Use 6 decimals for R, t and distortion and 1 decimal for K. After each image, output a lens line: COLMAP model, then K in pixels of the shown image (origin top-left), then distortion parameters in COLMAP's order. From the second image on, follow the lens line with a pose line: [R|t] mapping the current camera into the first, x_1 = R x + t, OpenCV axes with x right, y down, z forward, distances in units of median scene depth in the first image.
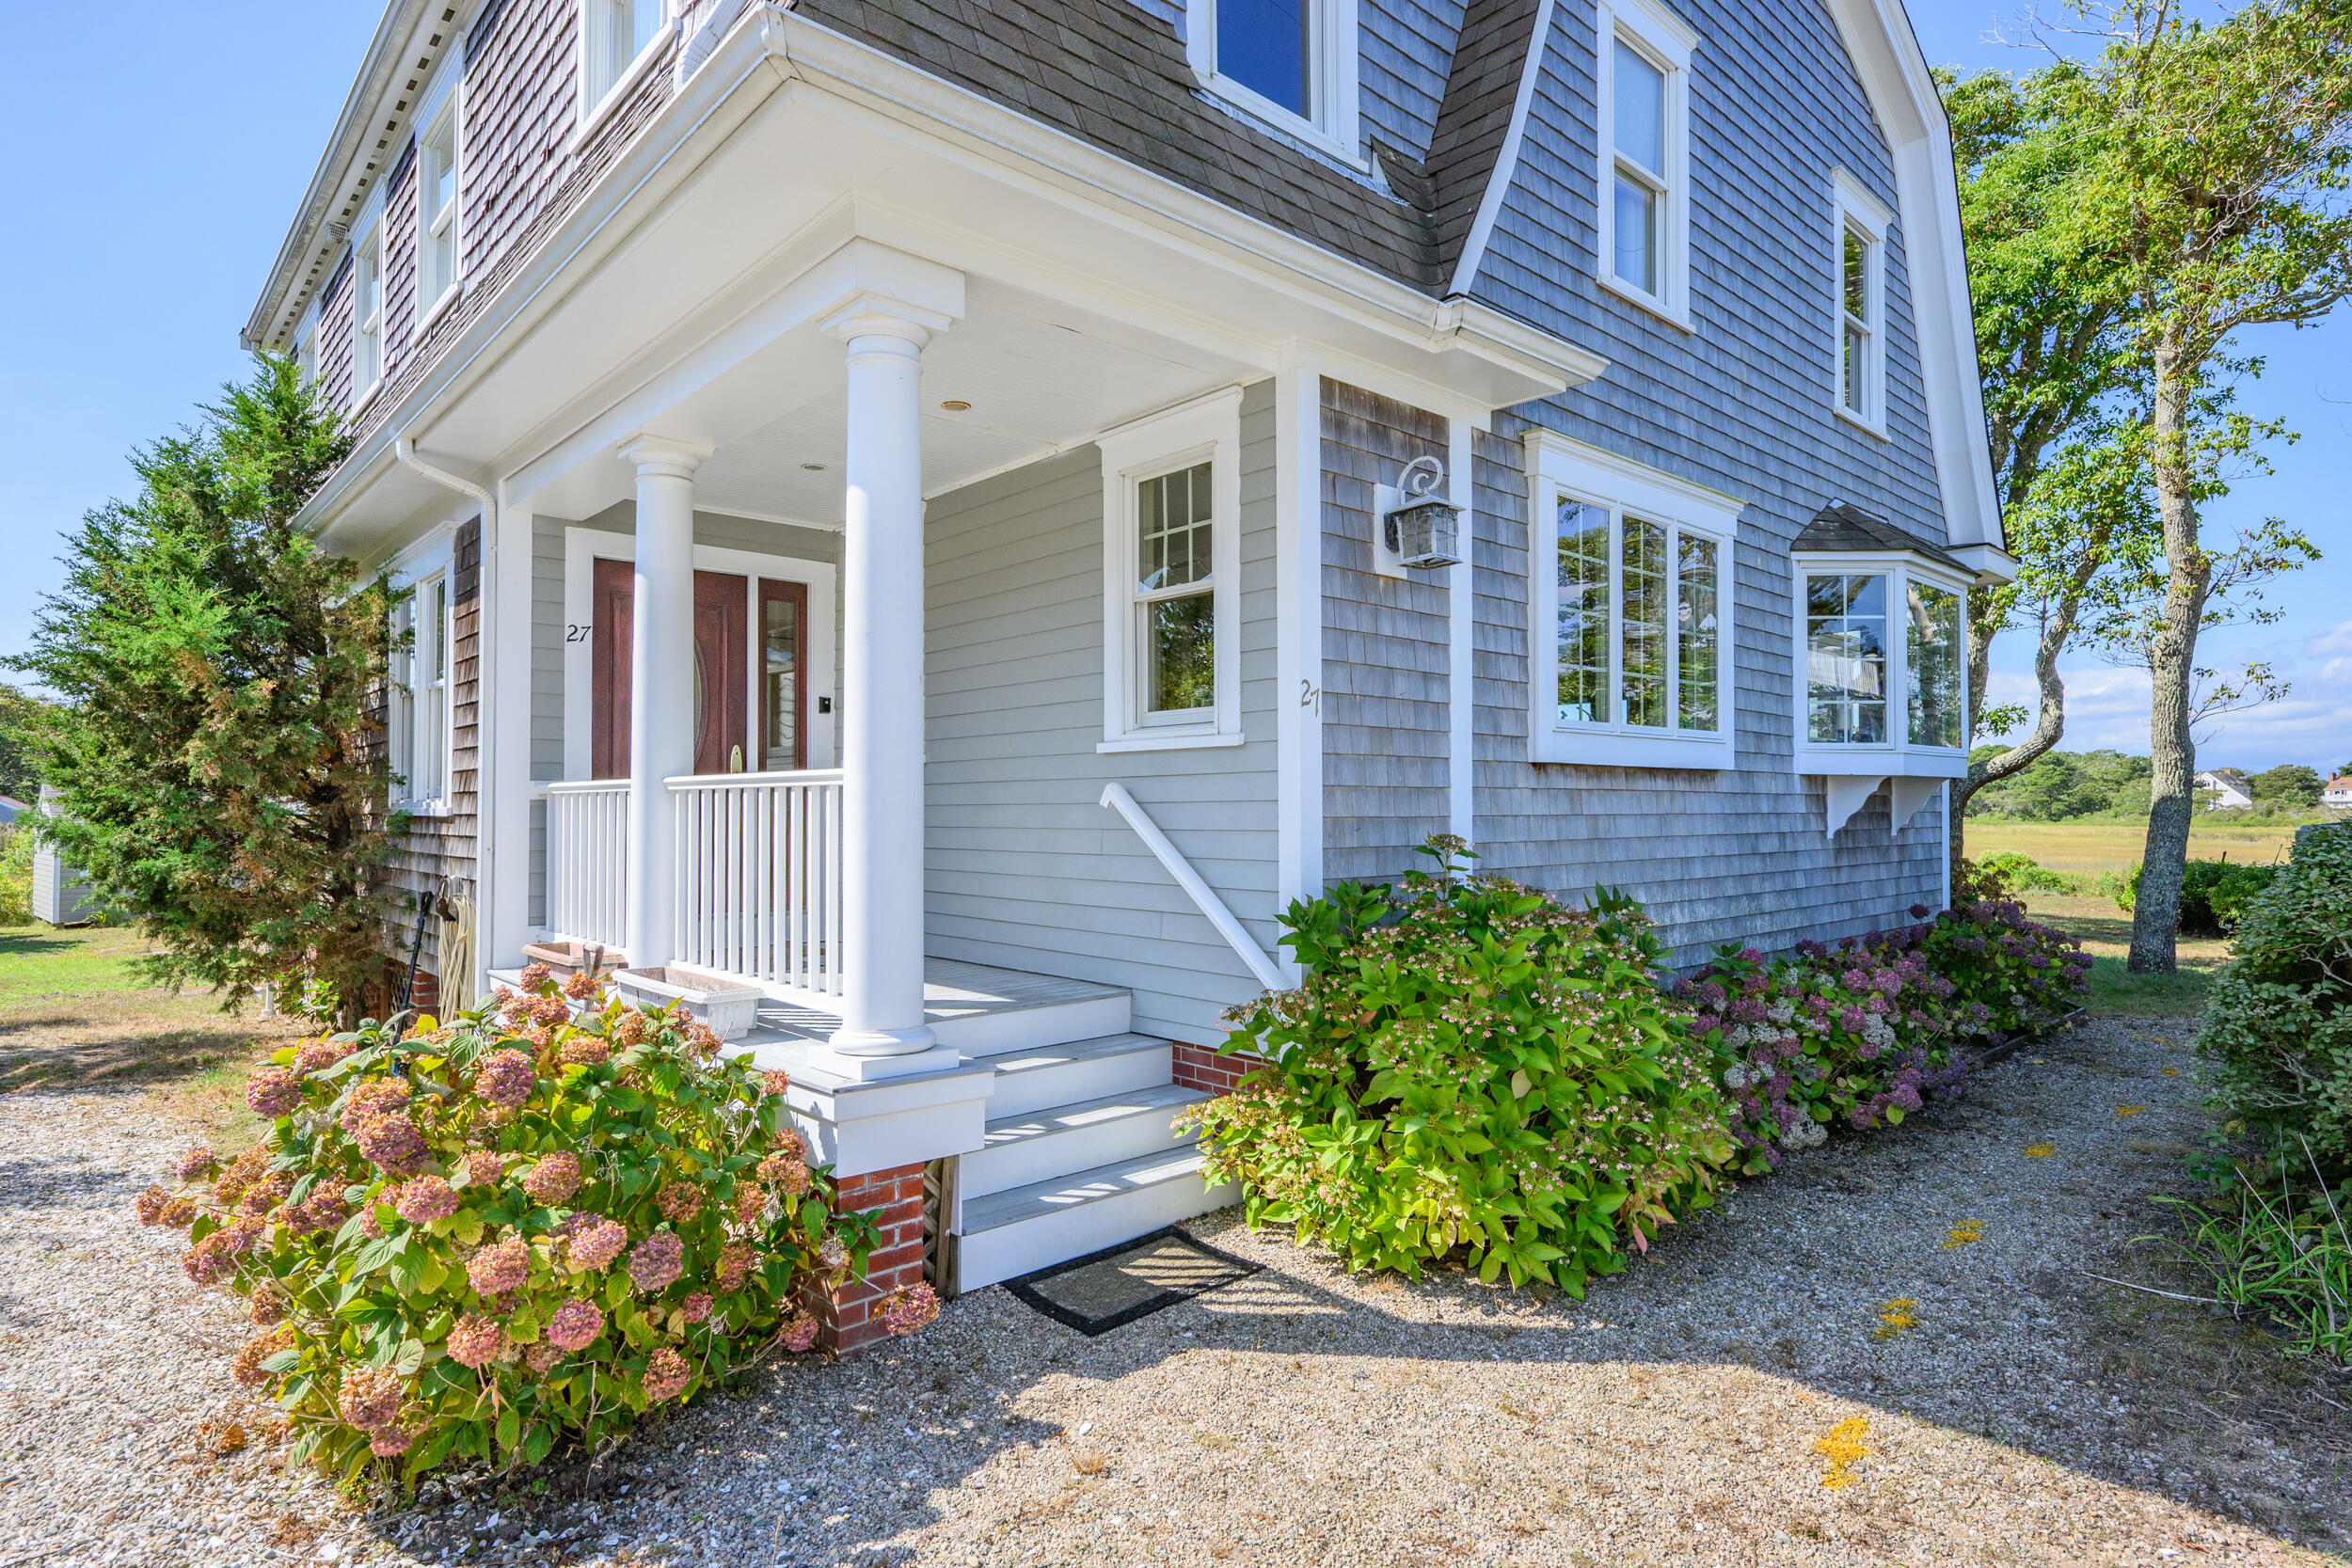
lens RADIAL K [[1344.6, 0, 1176.0], [0, 1344.6, 784.0], [0, 0, 1]] dist [0.005225, 0.001272]
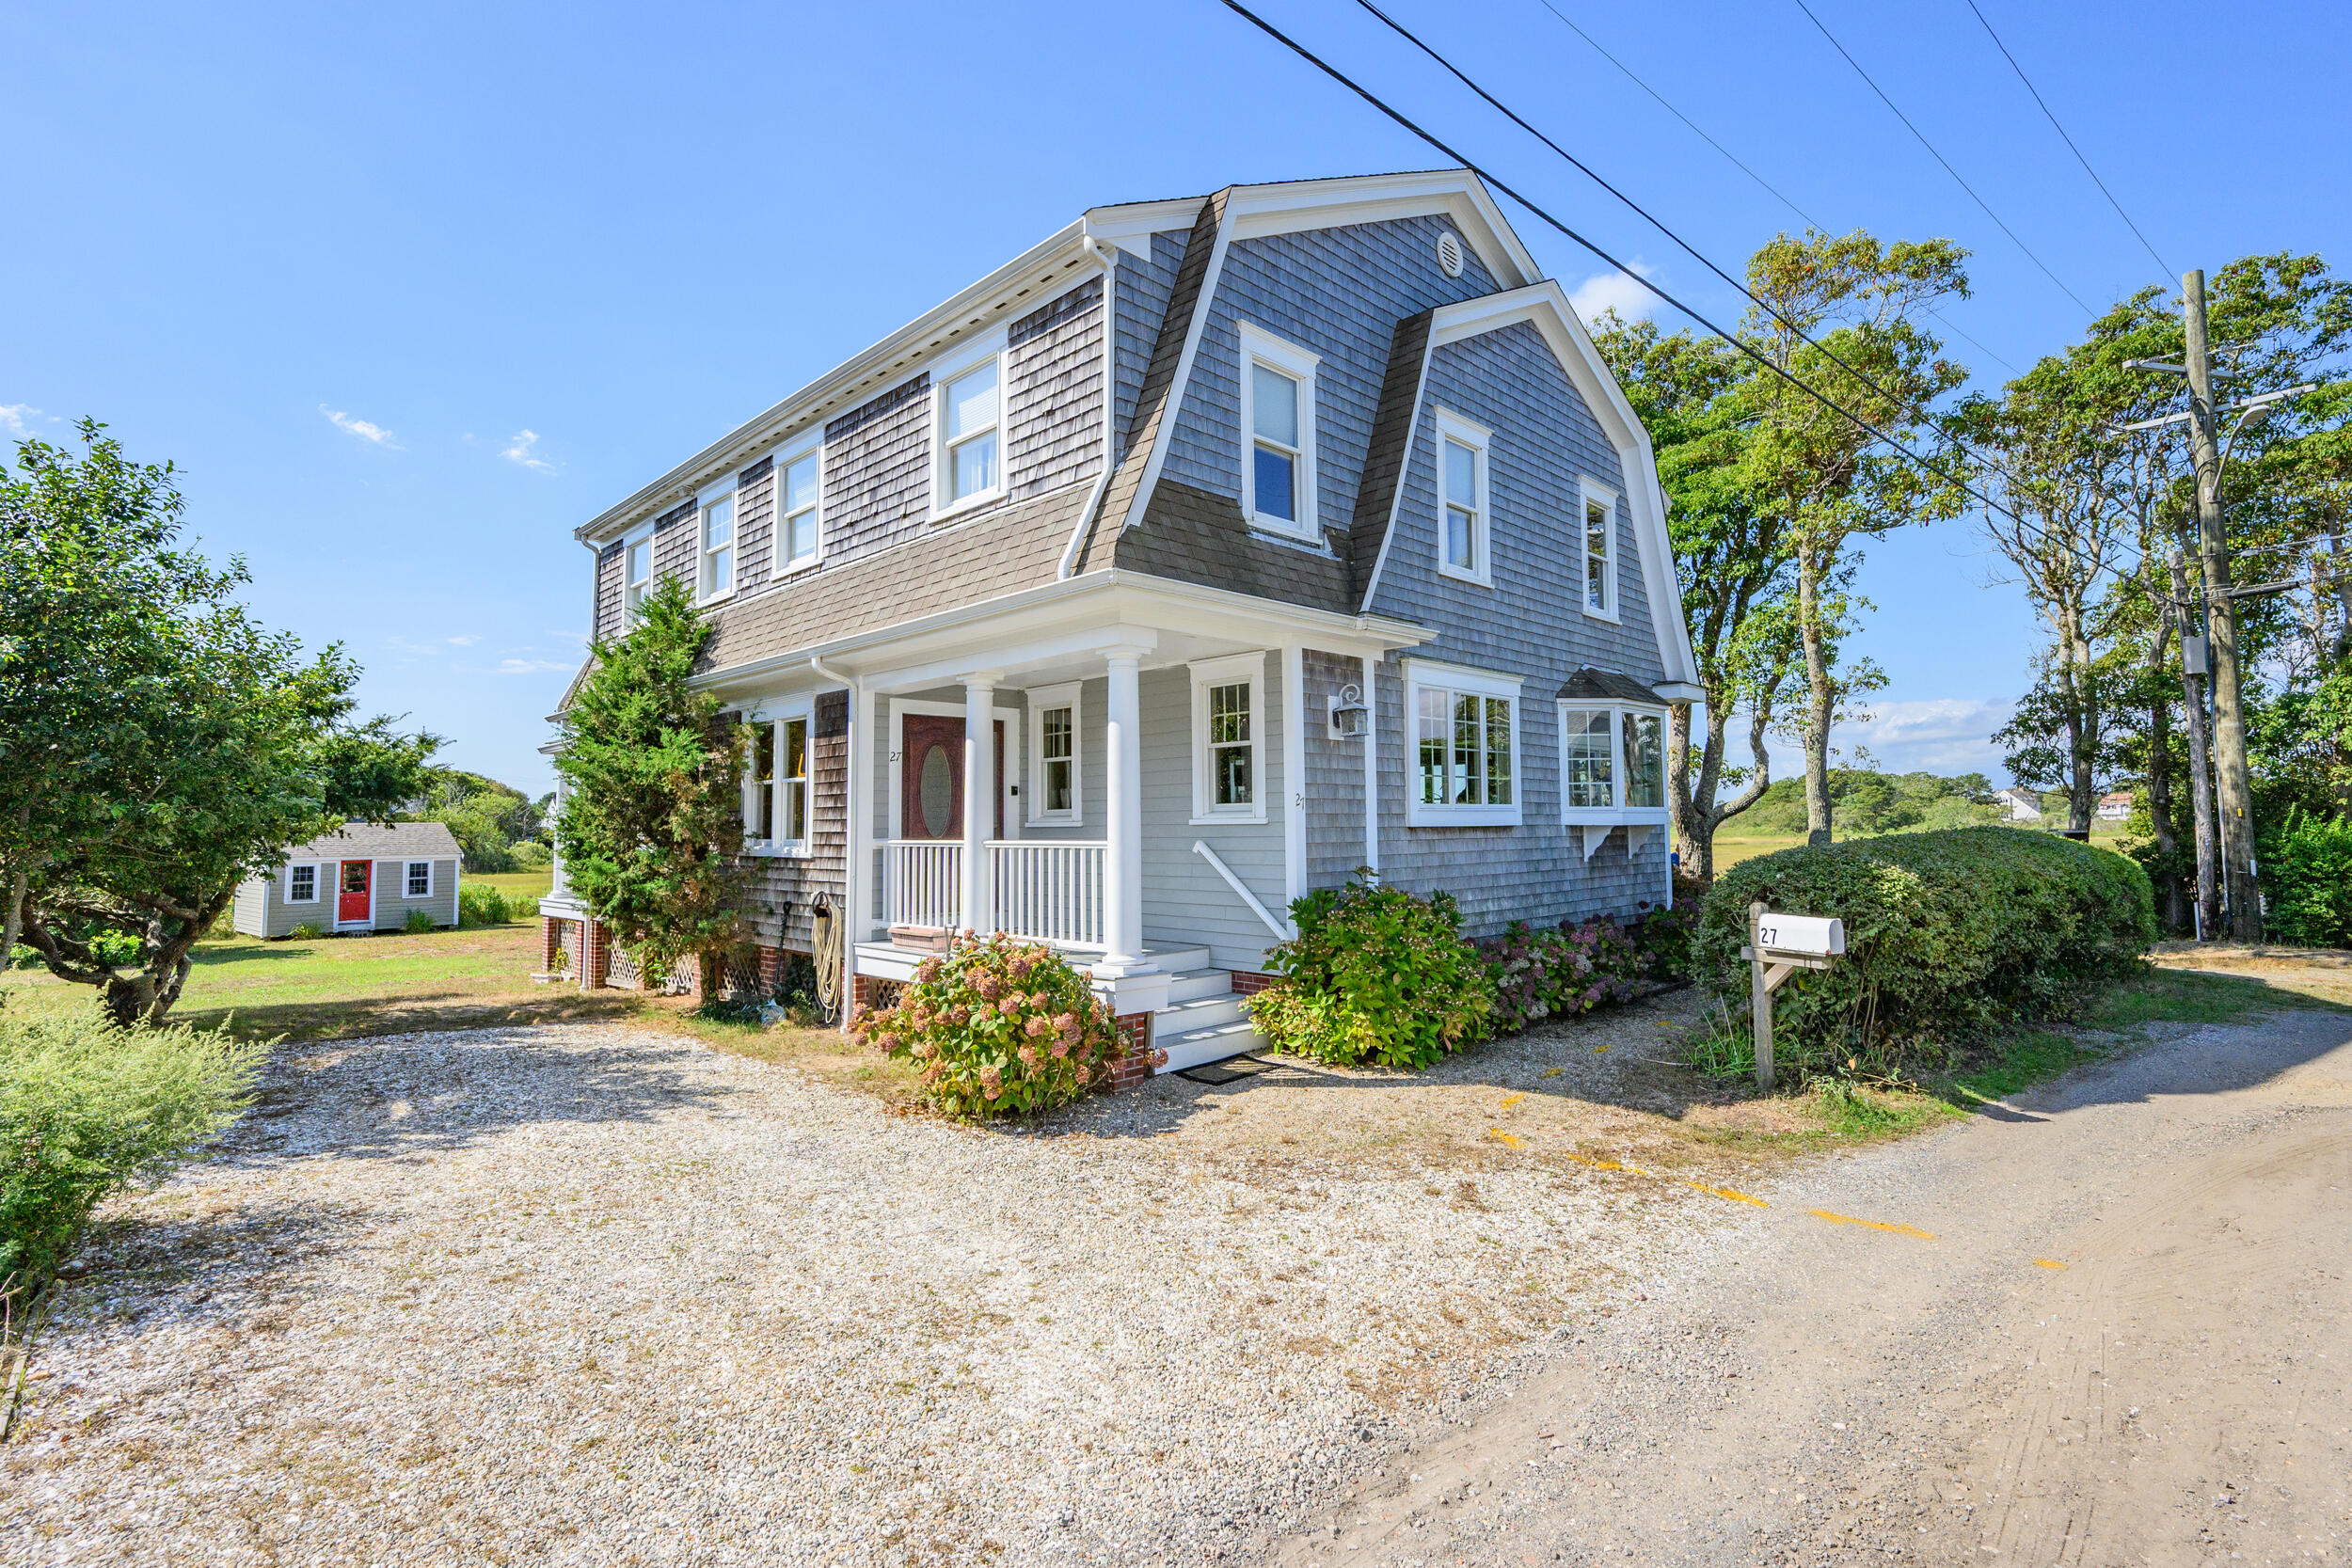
lens RADIAL K [[1259.2, 0, 1229.7], [0, 1259.2, 663.4], [0, 0, 1]] dist [0.000447, 0.000152]
pose [[0.996570, 0.004047, 0.082661, -0.158889], [0.004848, 0.994235, -0.107115, -0.062276], [-0.082618, 0.107148, 0.990805, -0.888368]]
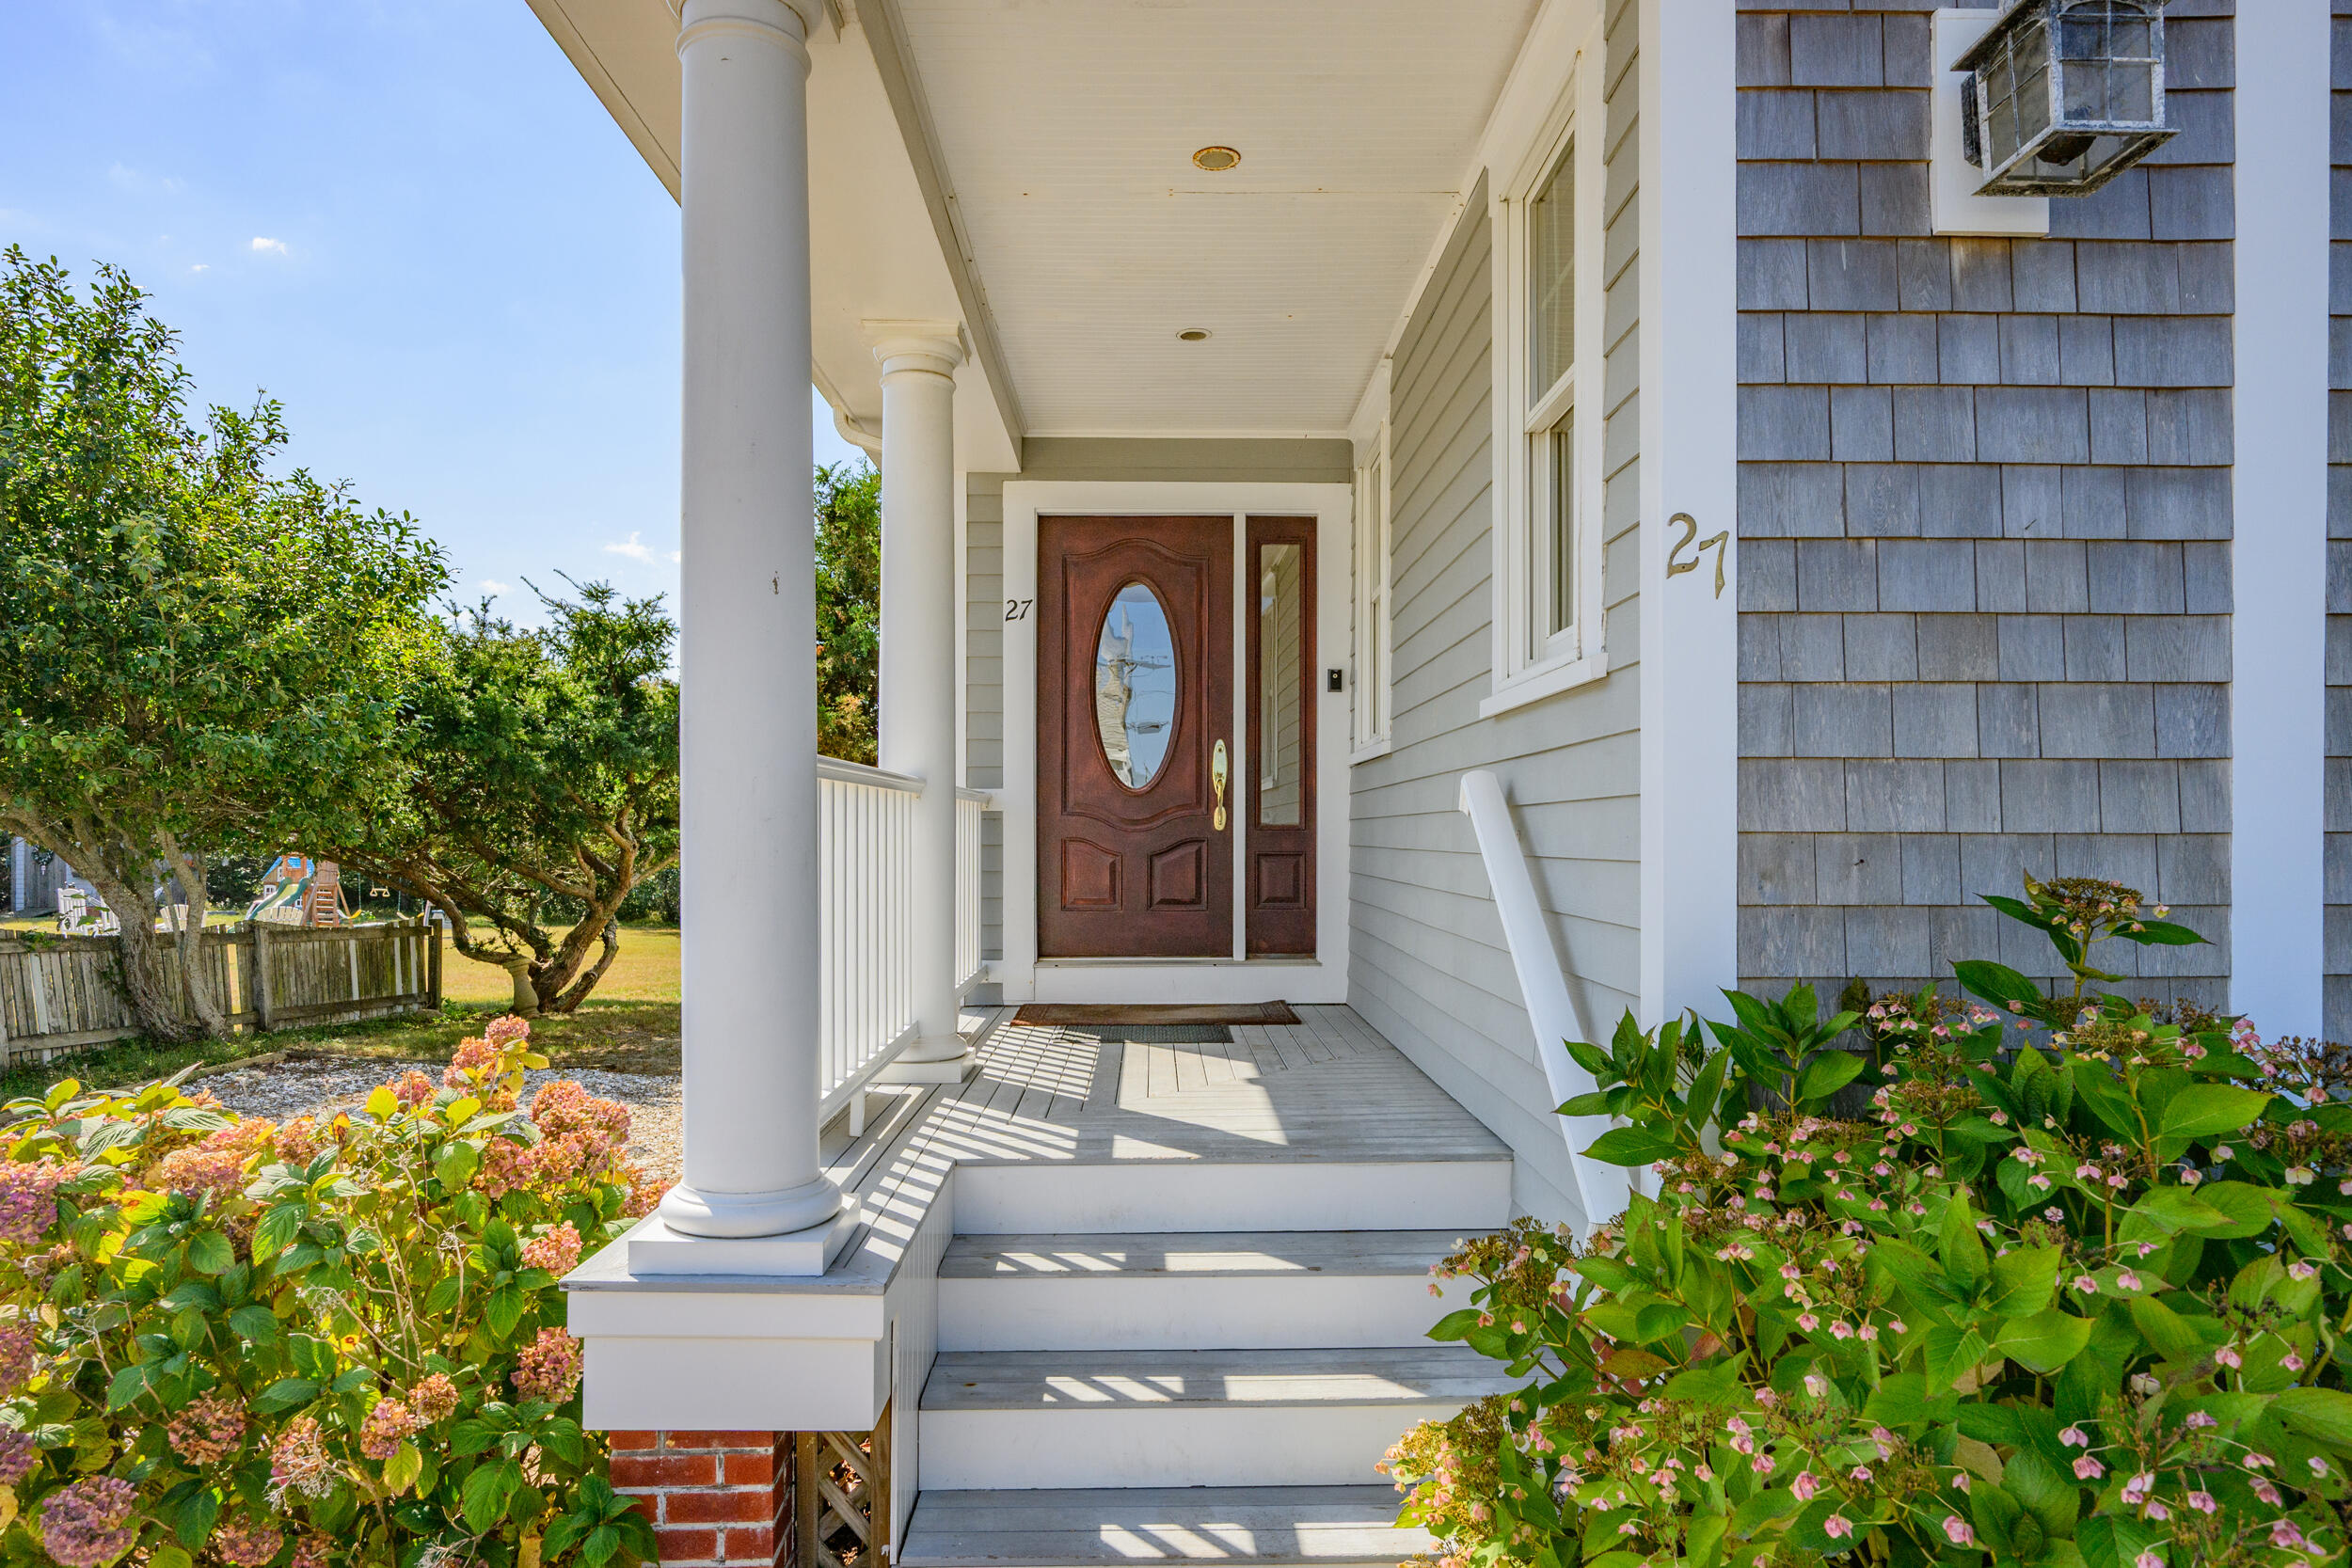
lens RADIAL K [[1420.3, 0, 1176.9], [0, 1420.3, 836.4], [0, 0, 1]] dist [0.001695, 0.000196]
pose [[0.738094, 0.004410, -0.674683, 0.258049], [0.011016, 0.999767, 0.018587, 0.014287], [0.674607, -0.021151, 0.737874, 0.501070]]
